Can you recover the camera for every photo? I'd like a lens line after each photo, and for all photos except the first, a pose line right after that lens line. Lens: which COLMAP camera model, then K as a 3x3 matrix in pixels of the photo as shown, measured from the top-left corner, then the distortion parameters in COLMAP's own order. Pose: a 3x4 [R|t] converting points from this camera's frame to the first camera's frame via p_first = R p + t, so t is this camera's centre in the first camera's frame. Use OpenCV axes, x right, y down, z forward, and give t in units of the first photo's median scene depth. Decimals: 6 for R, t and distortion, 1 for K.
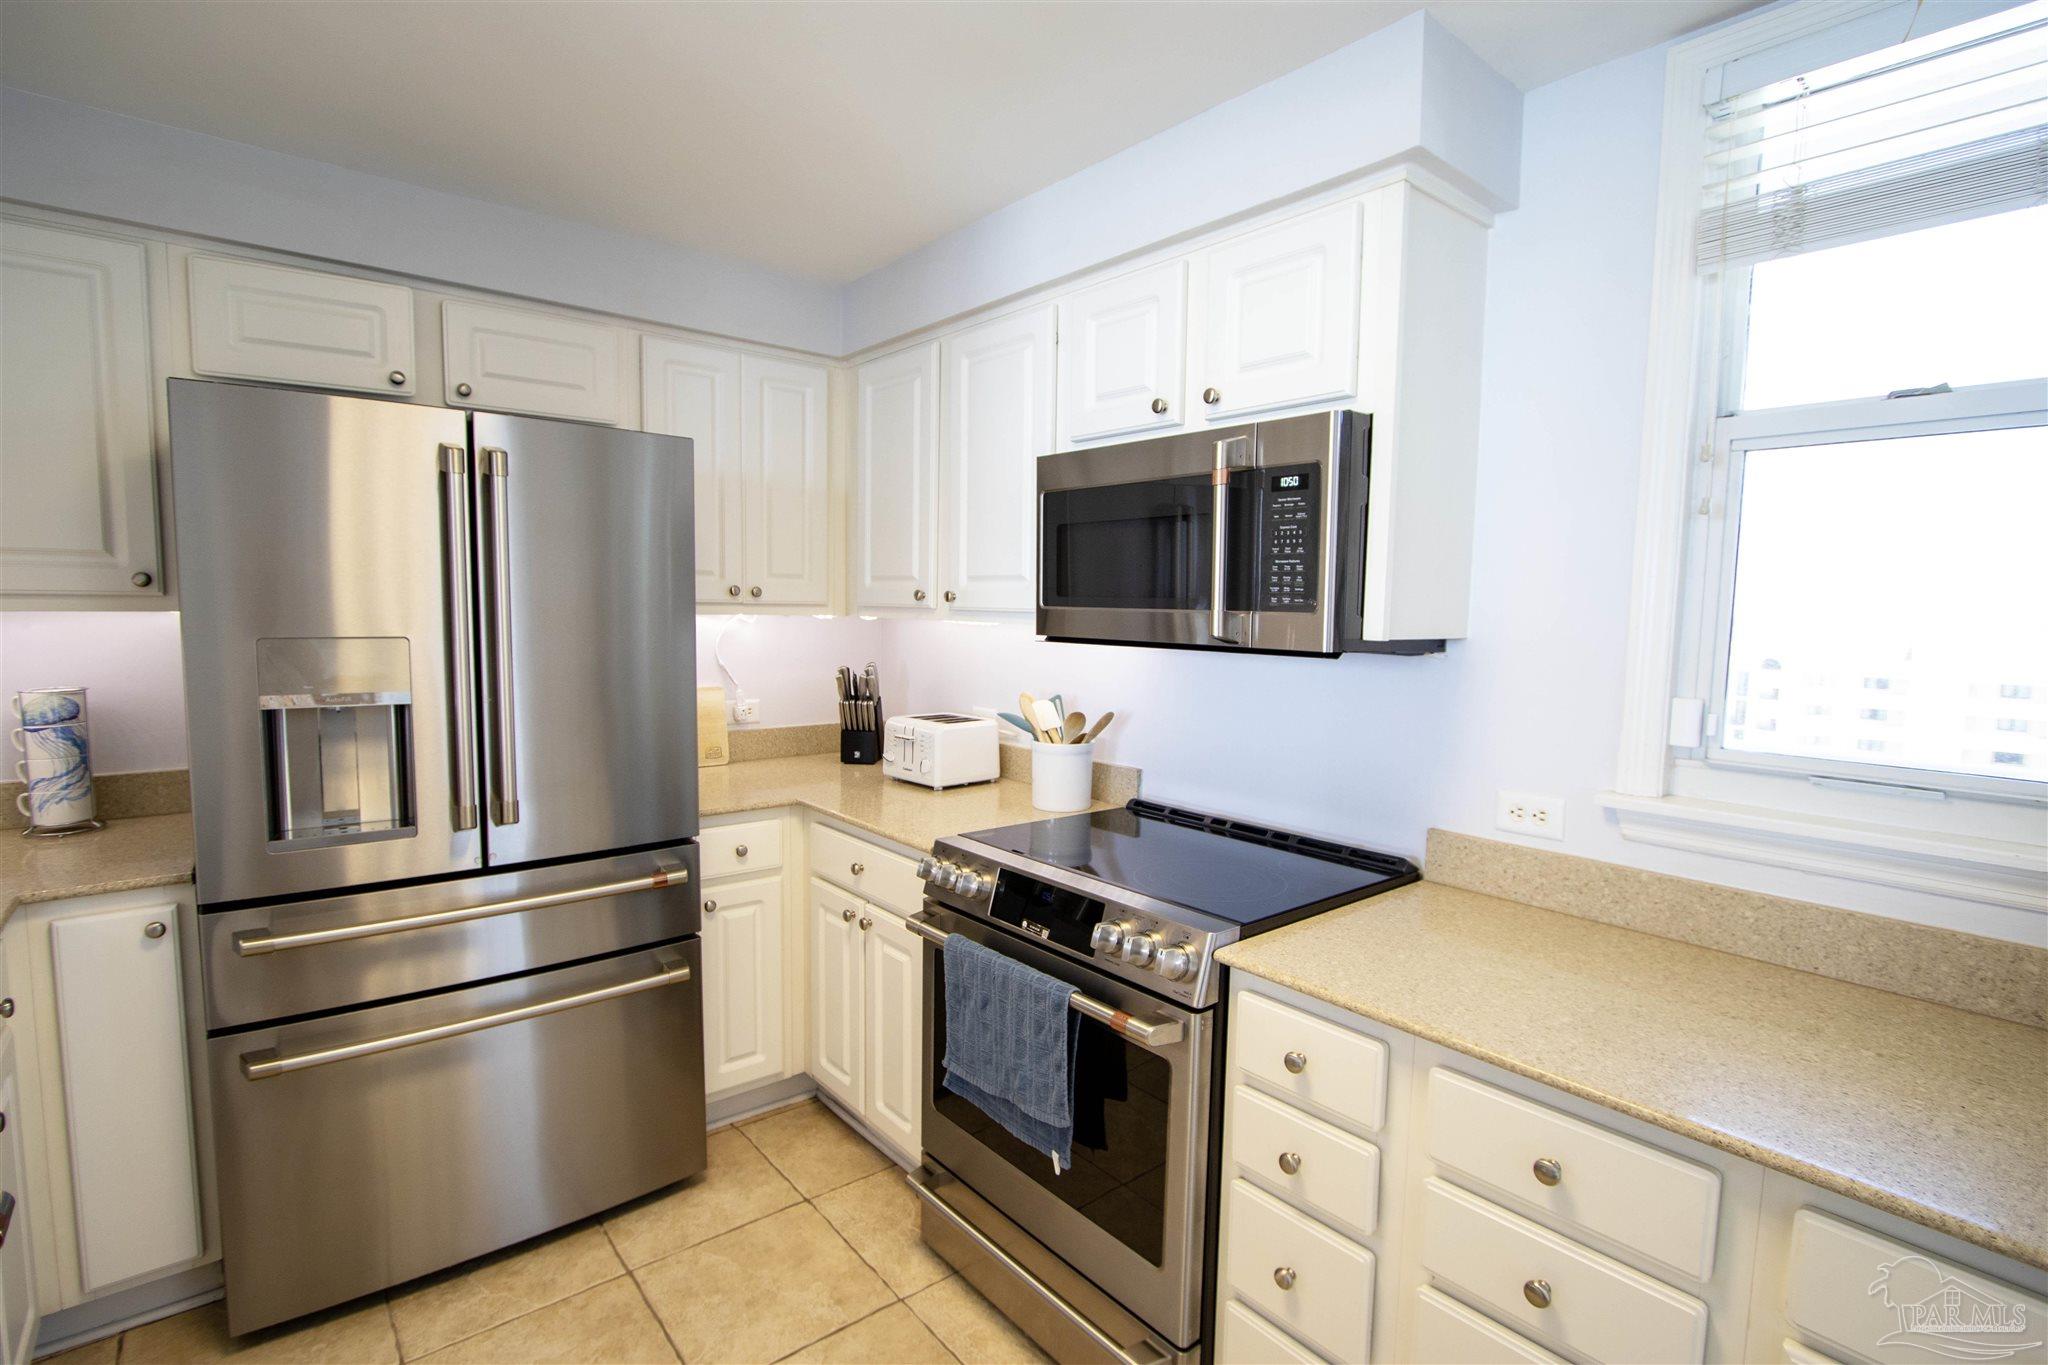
lens RADIAL K [[971.9, 0, 1018.6], [0, 971.9, 692.2], [0, 0, 1]] dist [-0.016074, 0.000608]
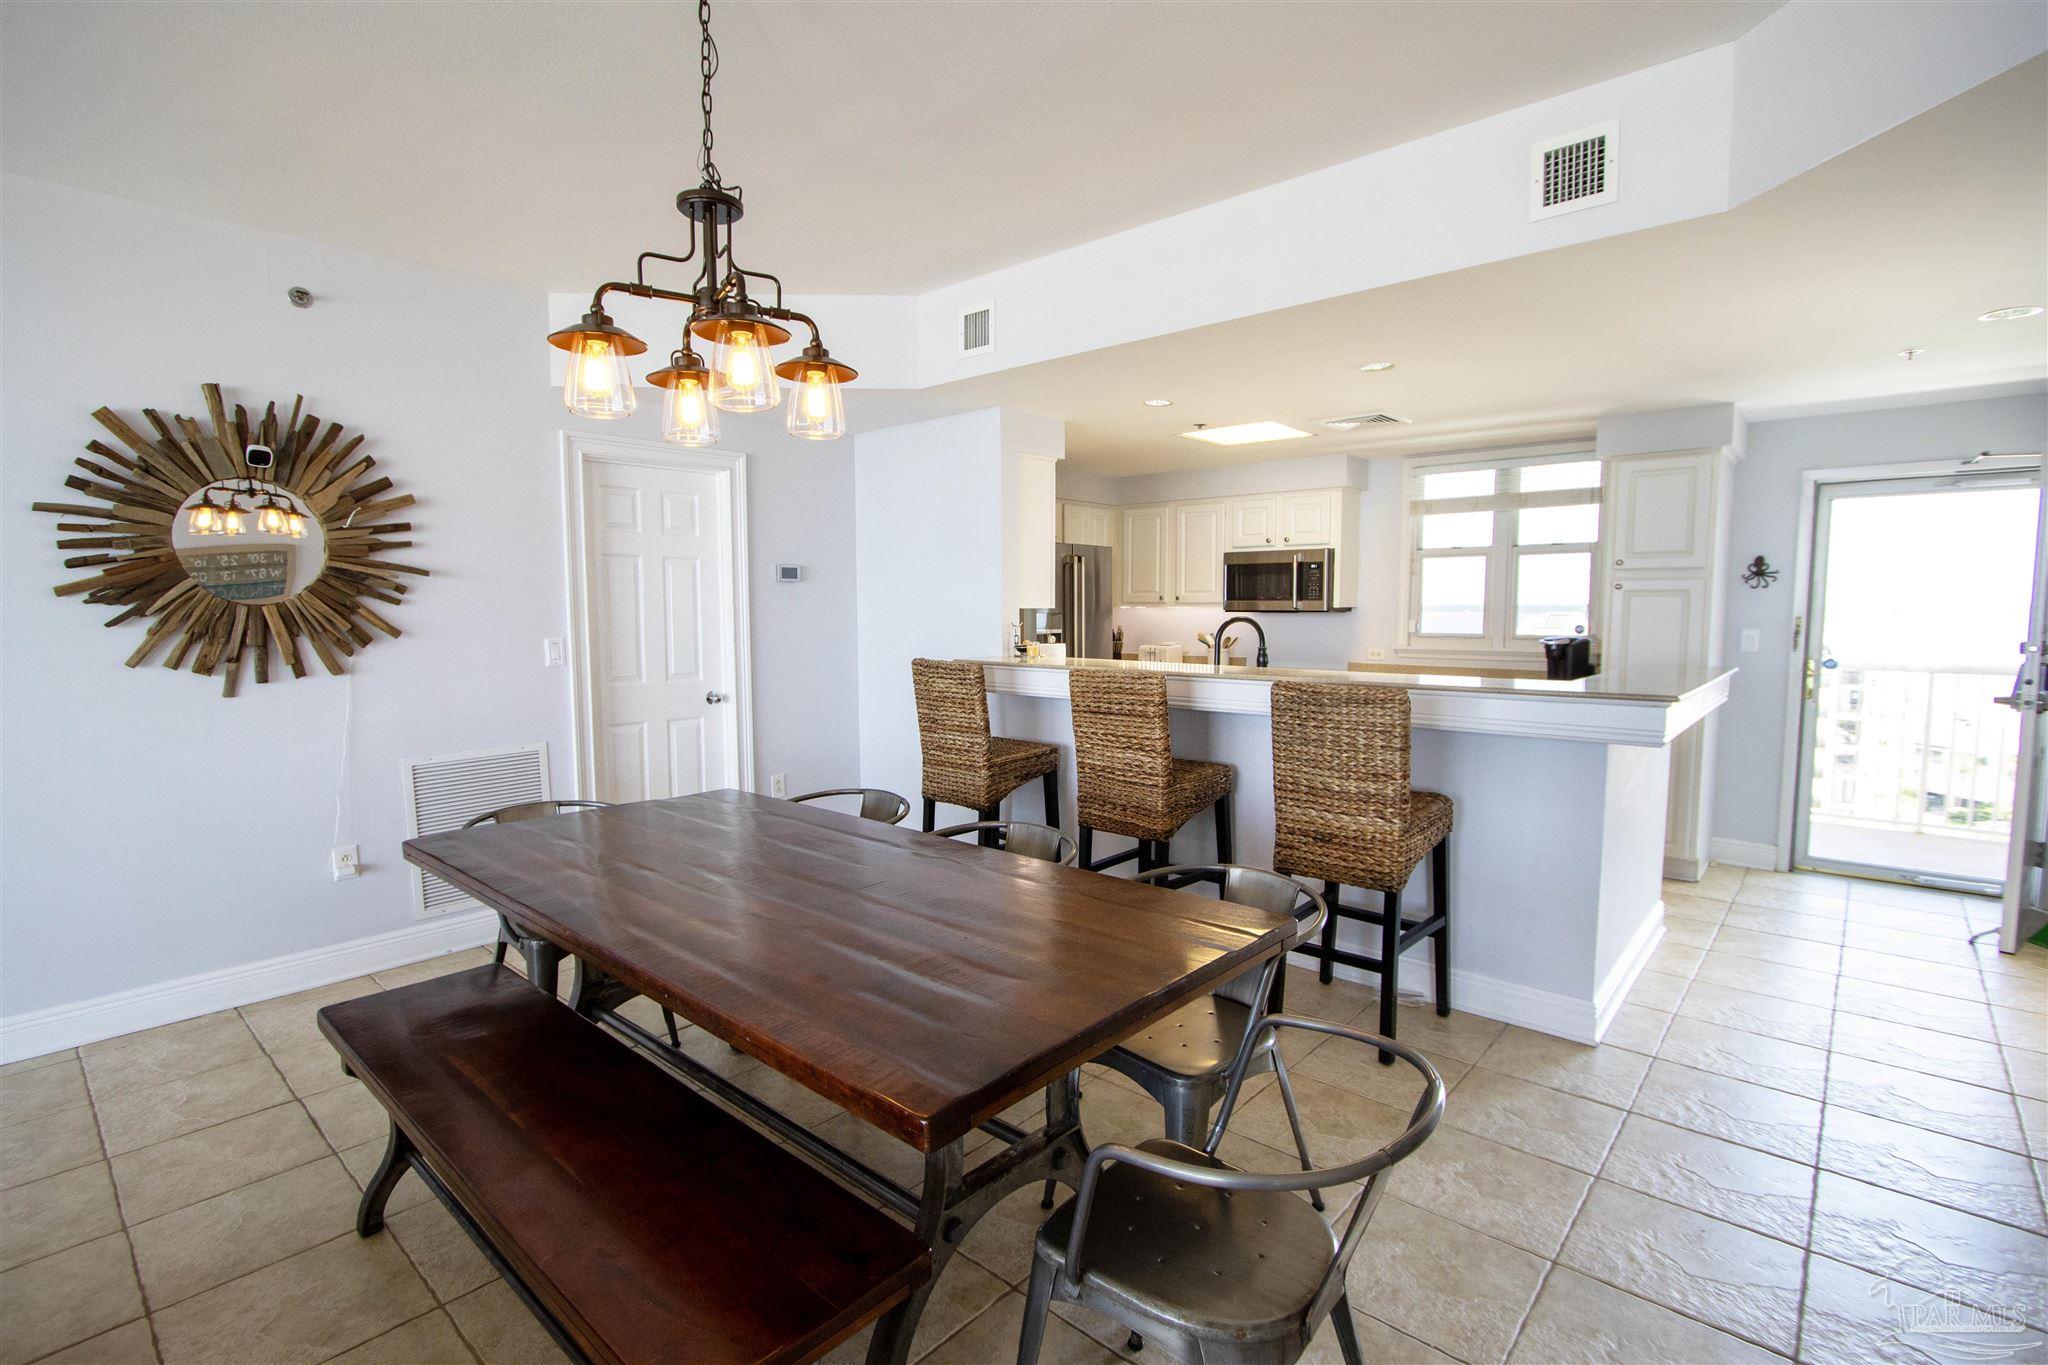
lens RADIAL K [[942.5, 0, 1020.0], [0, 942.5, 688.5], [0, 0, 1]] dist [-0.020131, 0.004006]
pose [[0.988740, -0.032042, 0.146171, -1.216098], [0.032143, 0.999482, 0.001672, 0.188527], [-0.146149, 0.003045, 0.989258, -2.128692]]
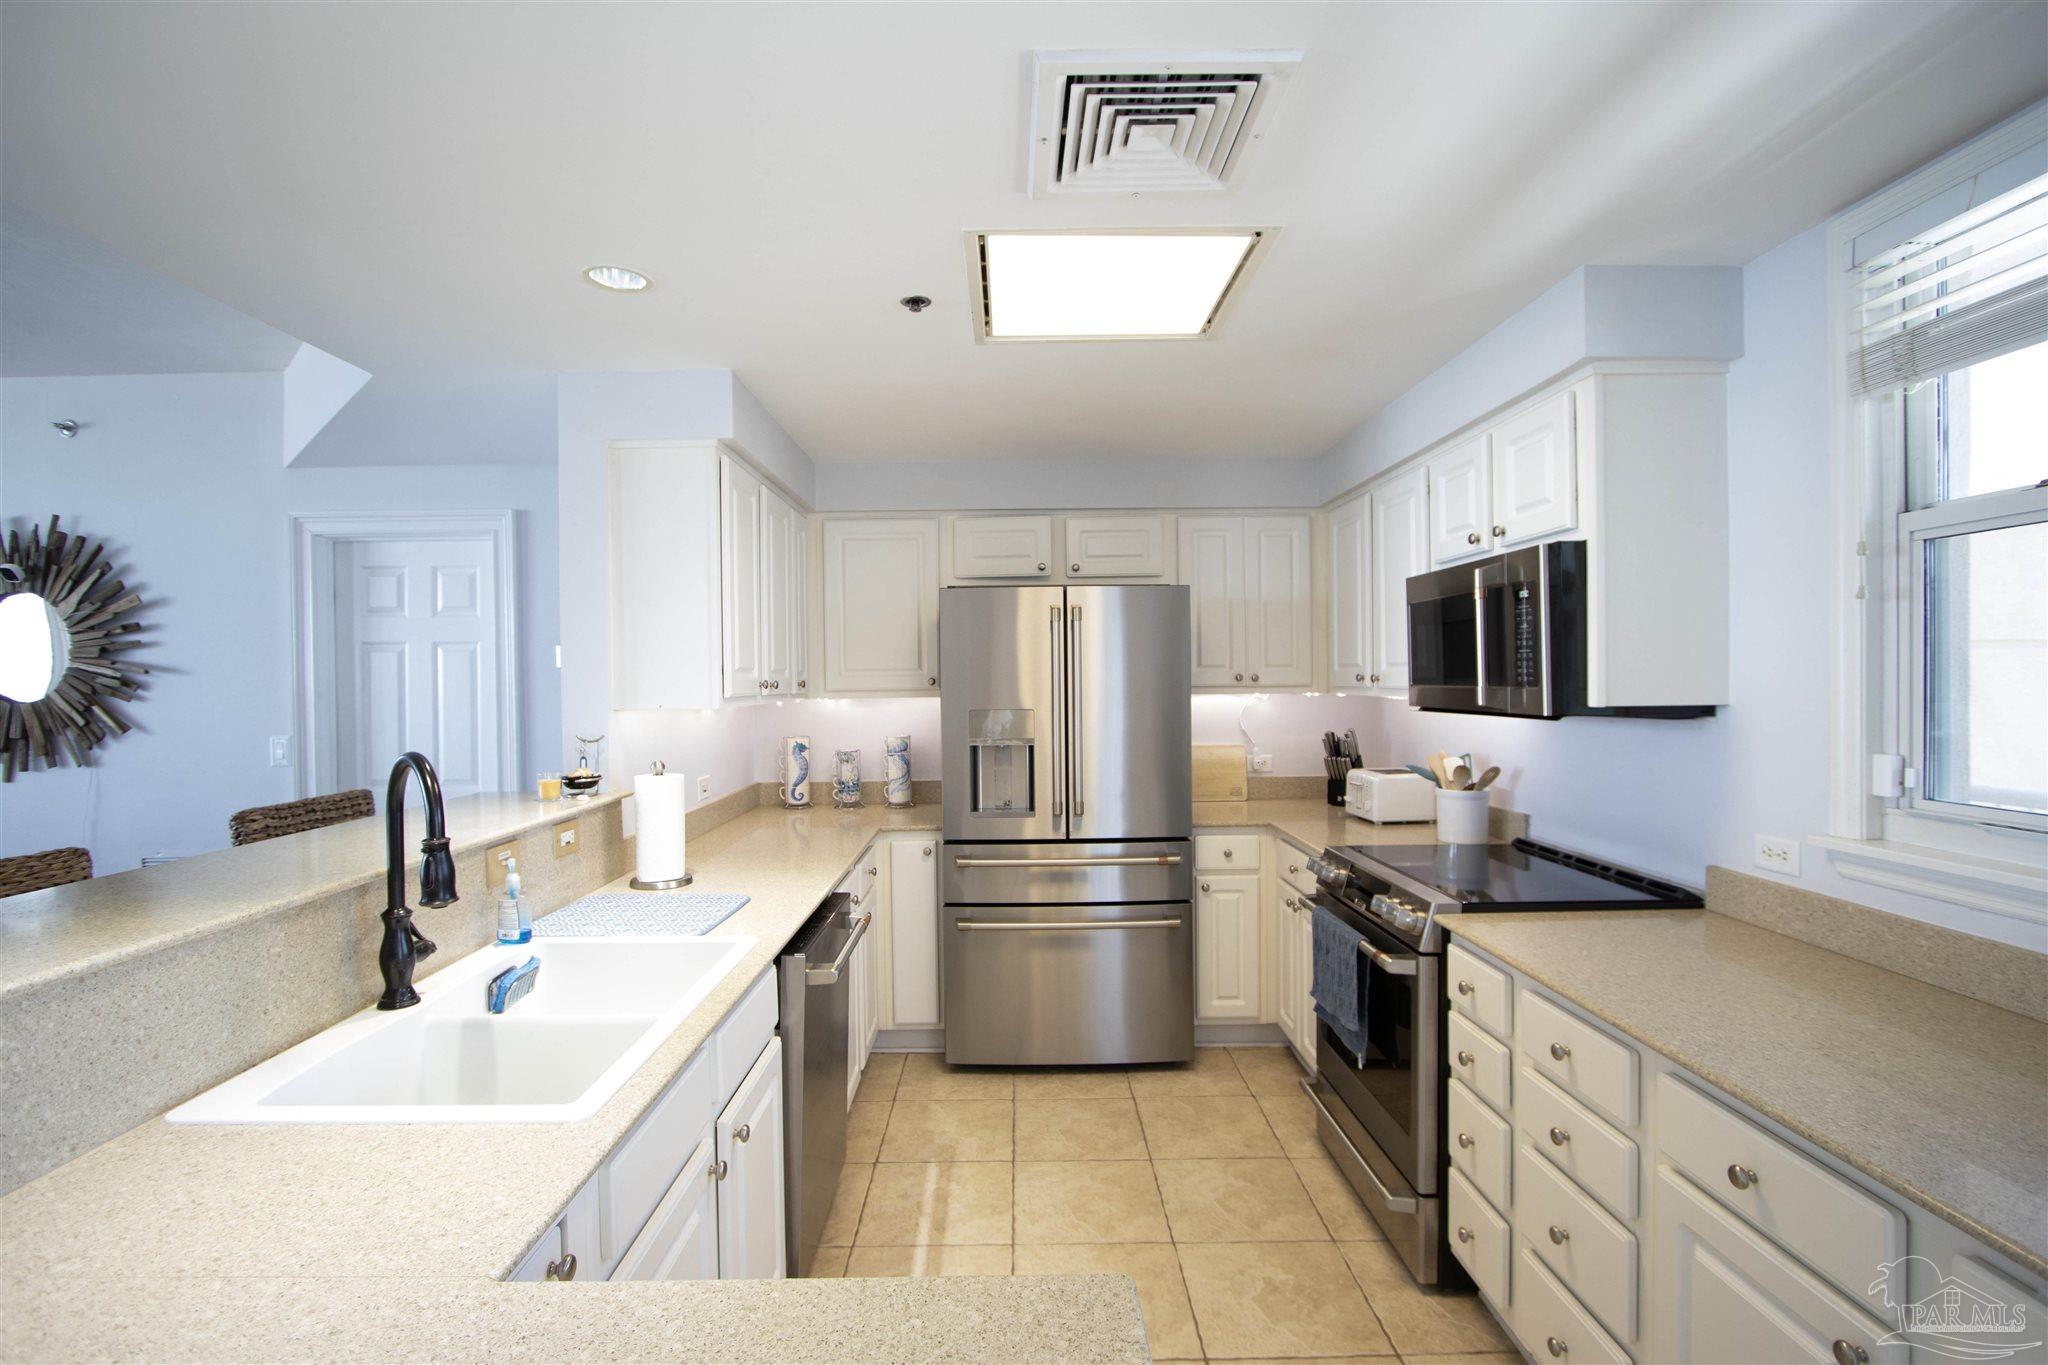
lens RADIAL K [[942.5, 0, 1020.0], [0, 942.5, 688.5], [0, 0, 1]] dist [-0.020131, 0.004006]
pose [[0.776893, -0.019769, -0.629322, 0.487986], [-0.032754, 0.996885, -0.071750, 0.034373], [0.628780, 0.076355, 0.773826, -0.426224]]
